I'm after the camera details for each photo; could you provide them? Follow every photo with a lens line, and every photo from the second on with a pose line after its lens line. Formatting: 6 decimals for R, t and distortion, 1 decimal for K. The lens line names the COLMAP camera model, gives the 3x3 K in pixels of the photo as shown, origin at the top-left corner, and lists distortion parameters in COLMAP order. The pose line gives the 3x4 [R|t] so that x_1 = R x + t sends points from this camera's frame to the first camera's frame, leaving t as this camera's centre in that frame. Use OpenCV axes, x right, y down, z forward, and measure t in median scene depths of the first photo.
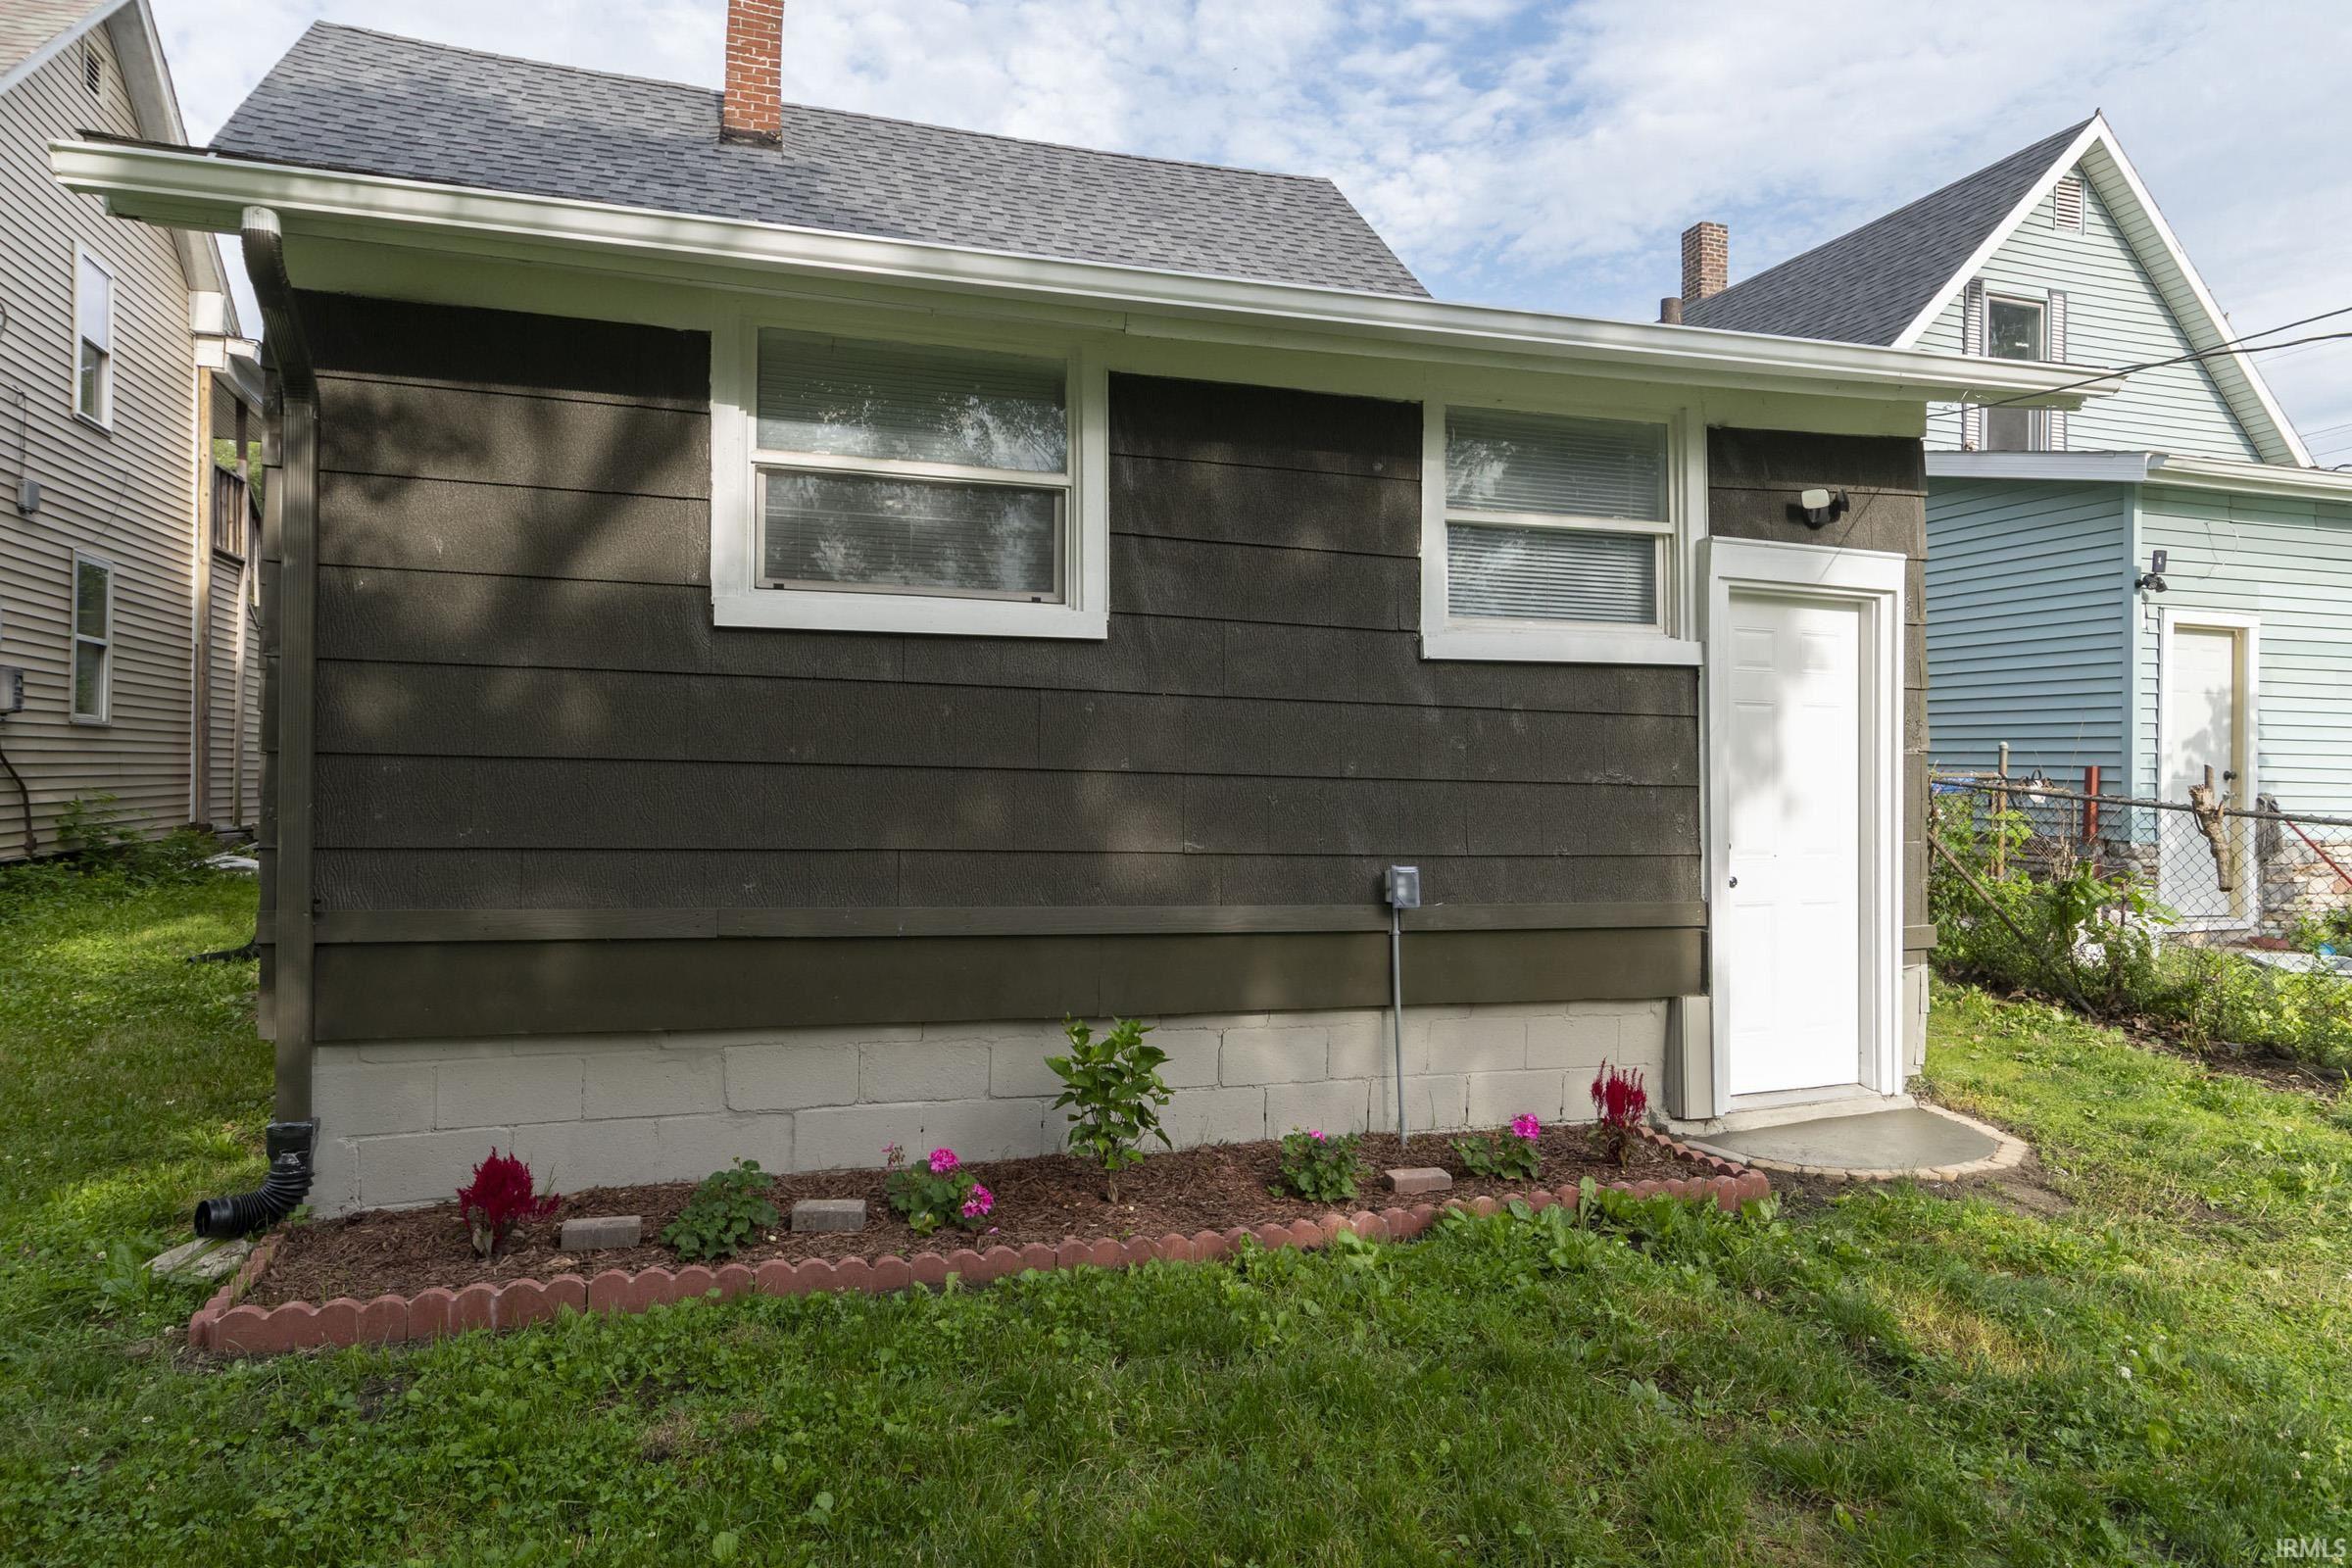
lens RADIAL K [[1405.2, 0, 1173.1], [0, 1405.2, 764.1], [0, 0, 1]] dist [-0.000416, -0.000921]
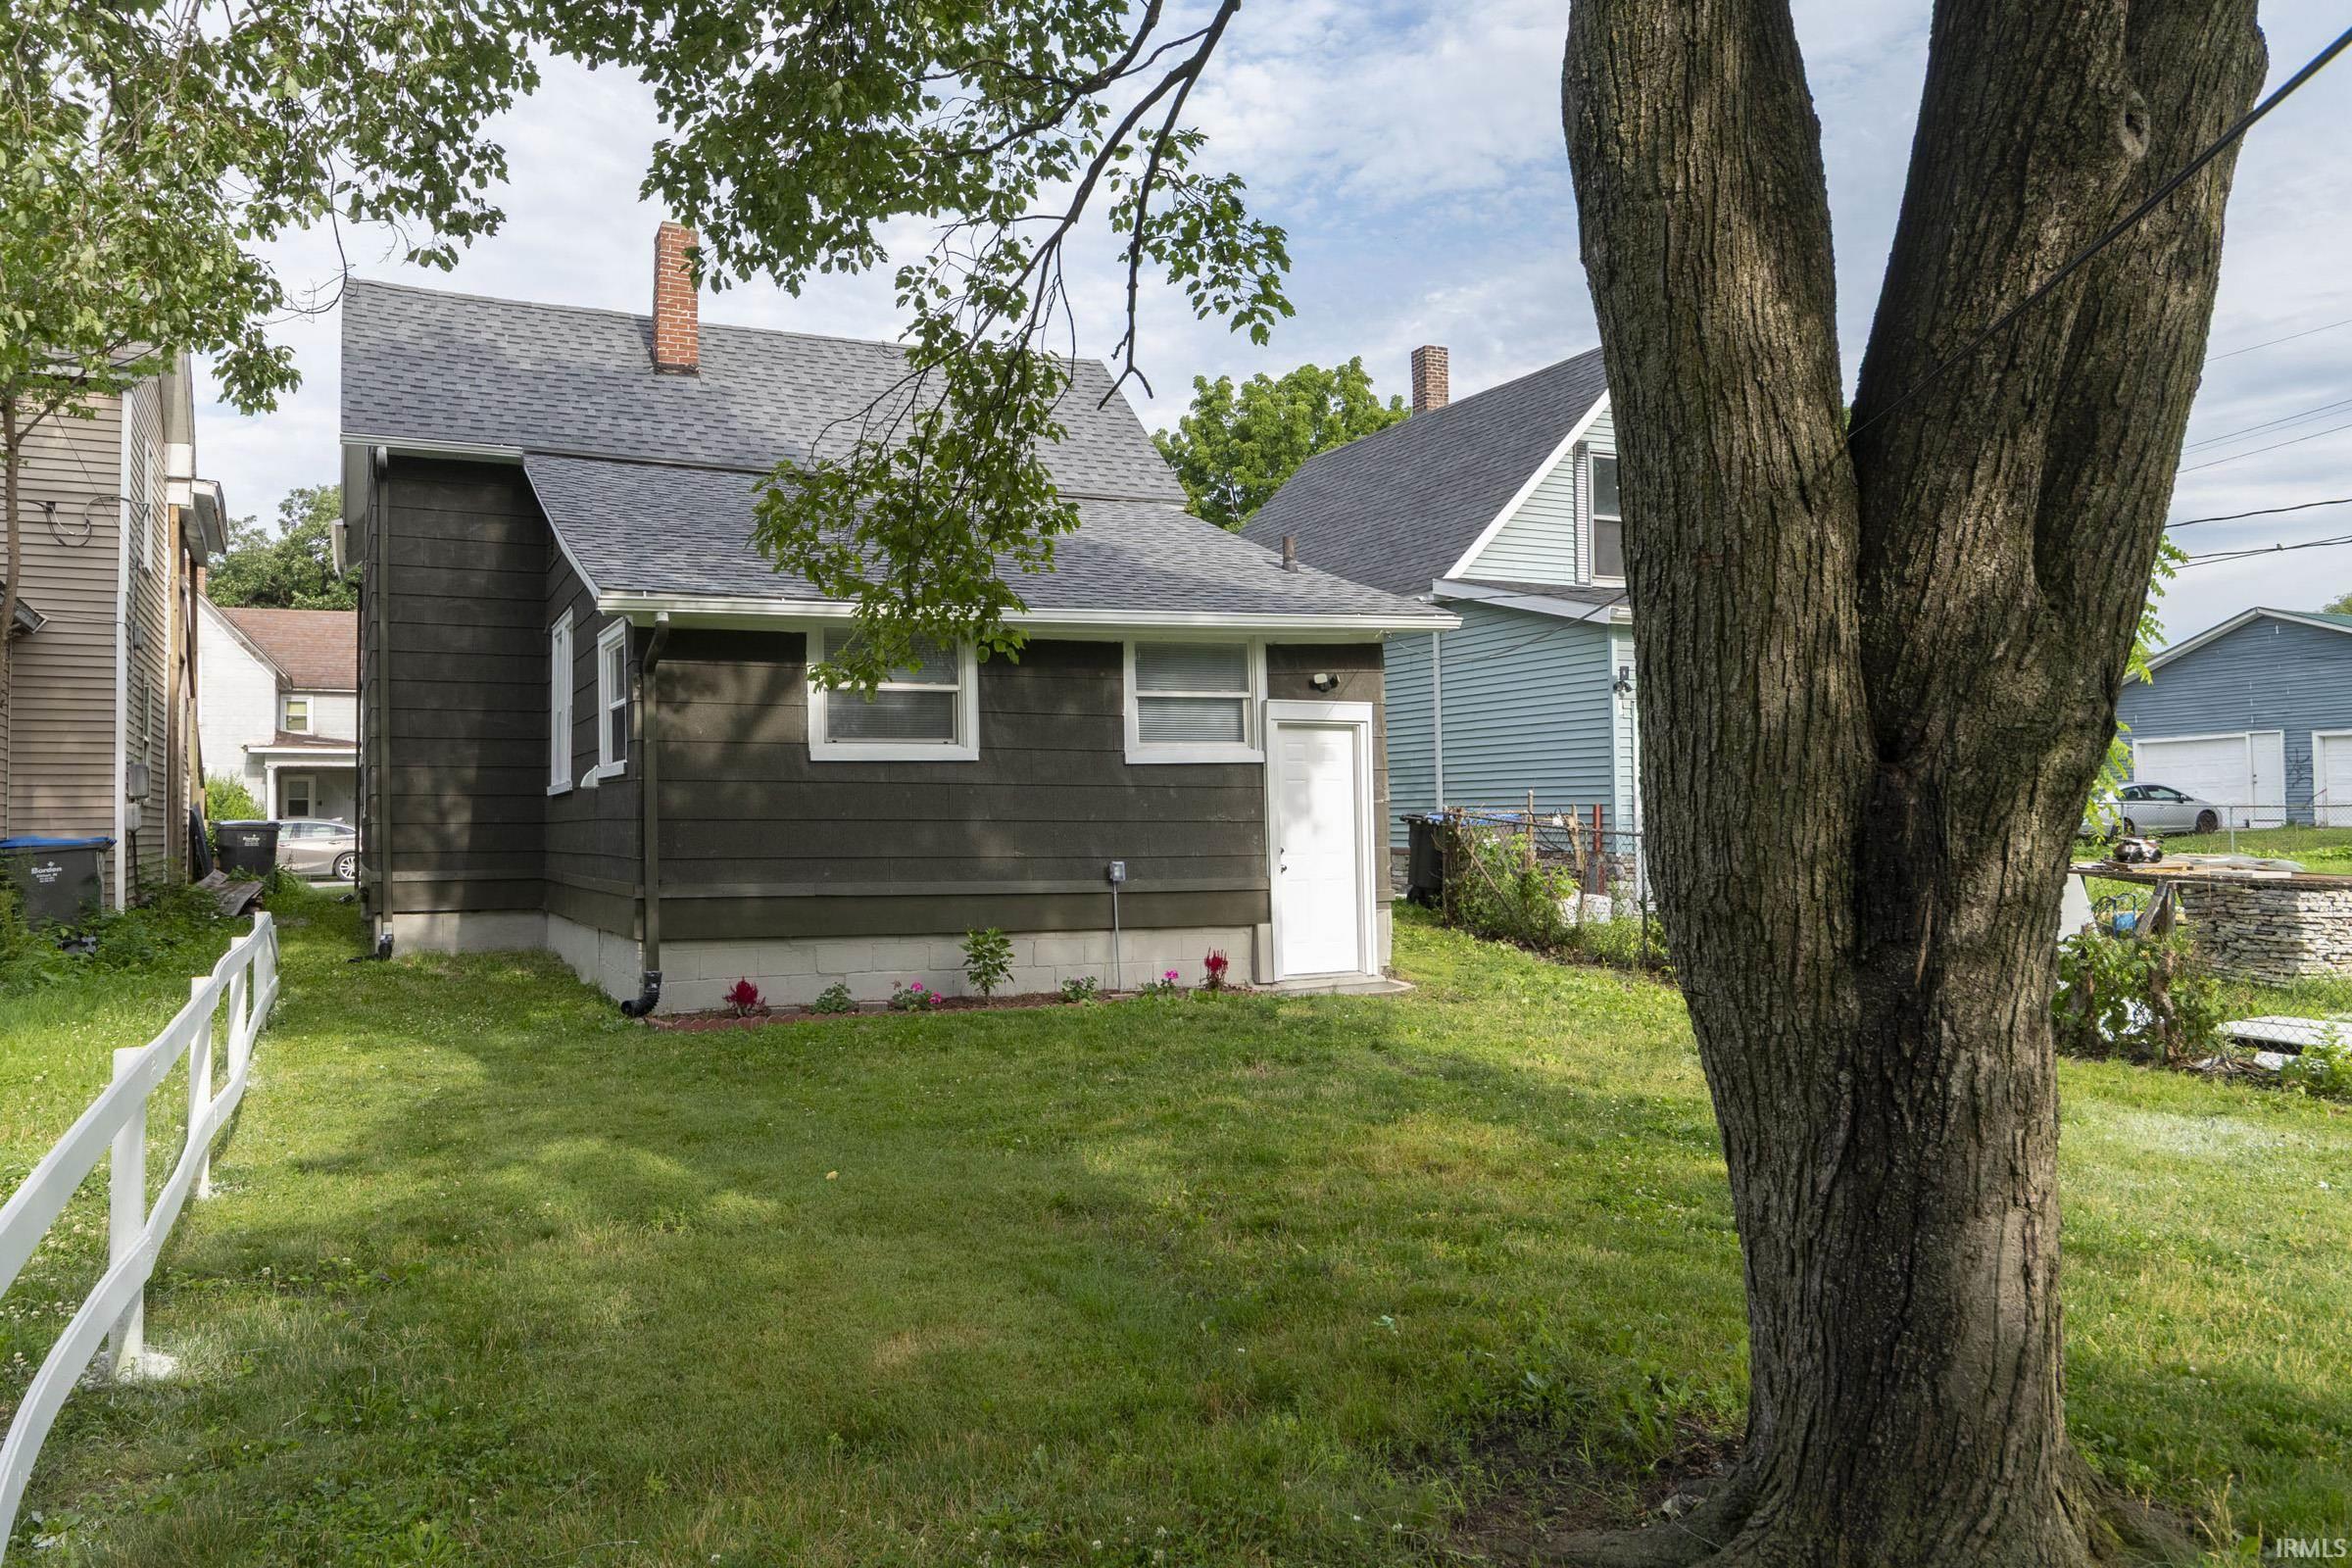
lens RADIAL K [[1805.7, 0, 1168.8], [0, 1805.7, 714.2], [0, 0, 1]] dist [0.010557, -0.002358]
pose [[0.992388, -0.014849, 0.122256, -0.085271], [0.021448, 0.998373, -0.052842, -0.004020], [-0.121272, 0.055062, 0.991091, -1.630851]]
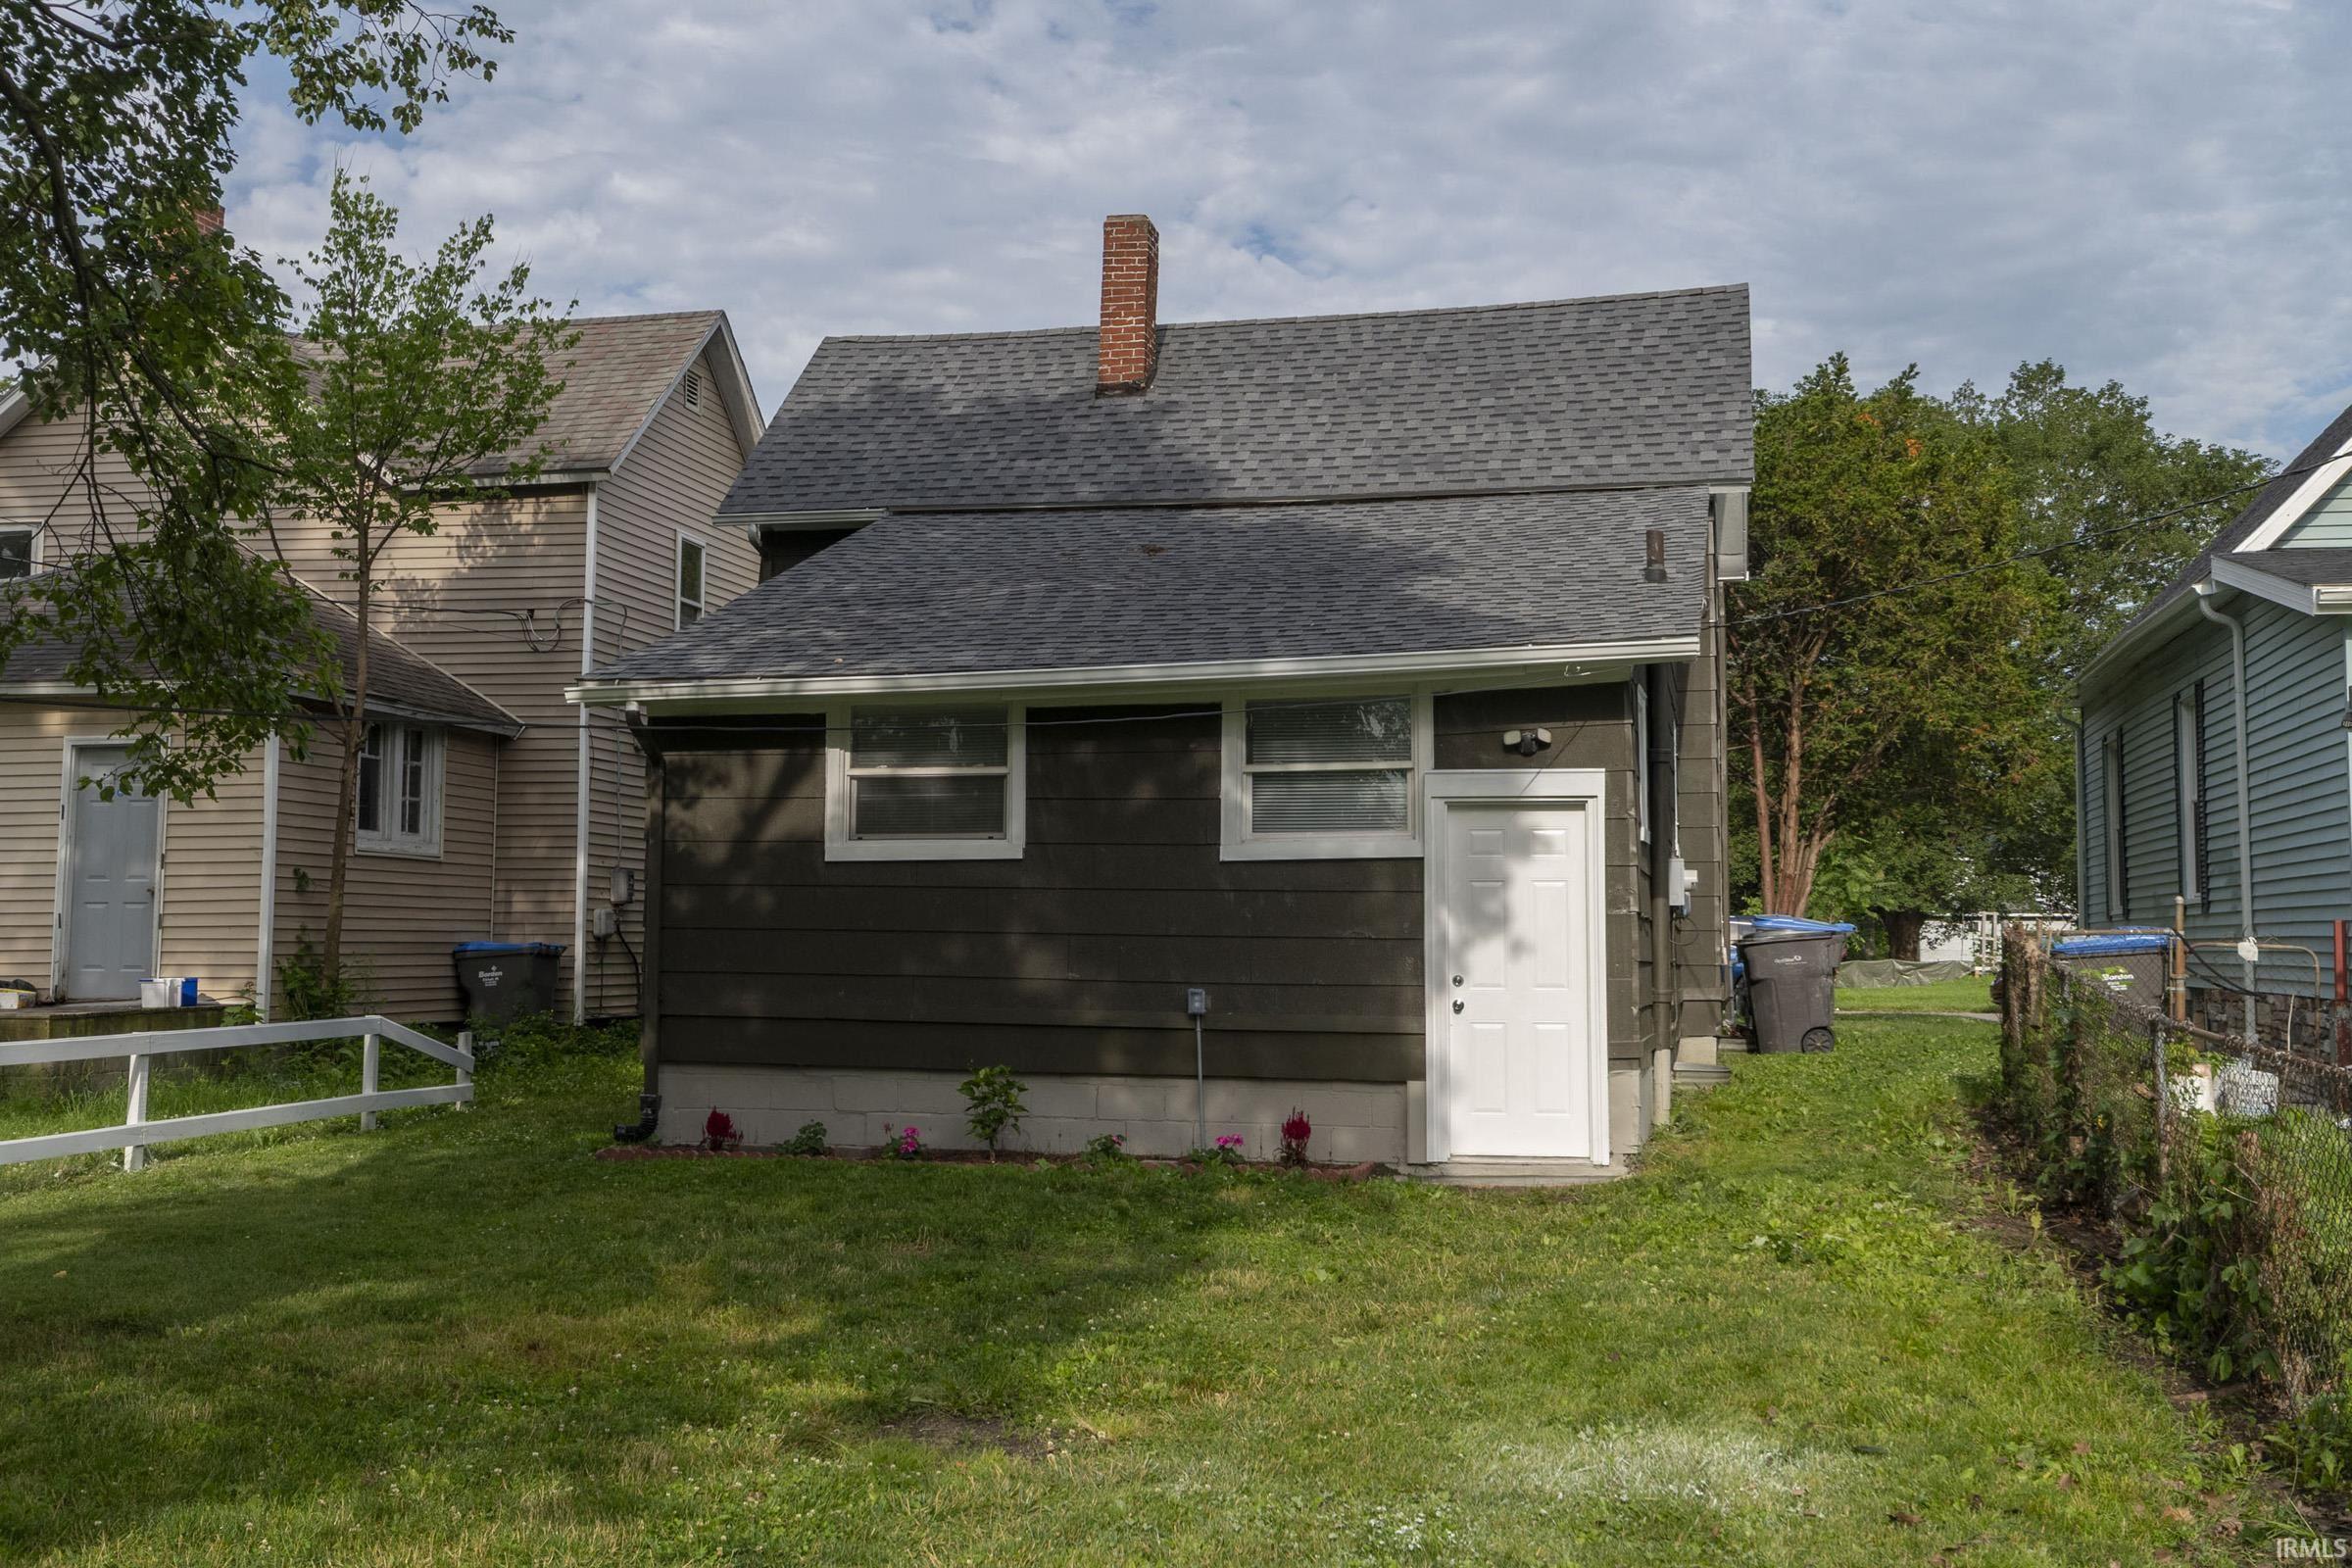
lens RADIAL K [[2466.1, 0, 1101.1], [0, 2466.1, 743.3], [0, 0, 1]] dist [-0.000585, 0.000000]
pose [[0.847656, -0.051987, -0.527992, 1.497225], [0.008806, 0.996429, -0.083974, 0.026305], [0.530473, 0.066532, 0.845087, -1.412680]]
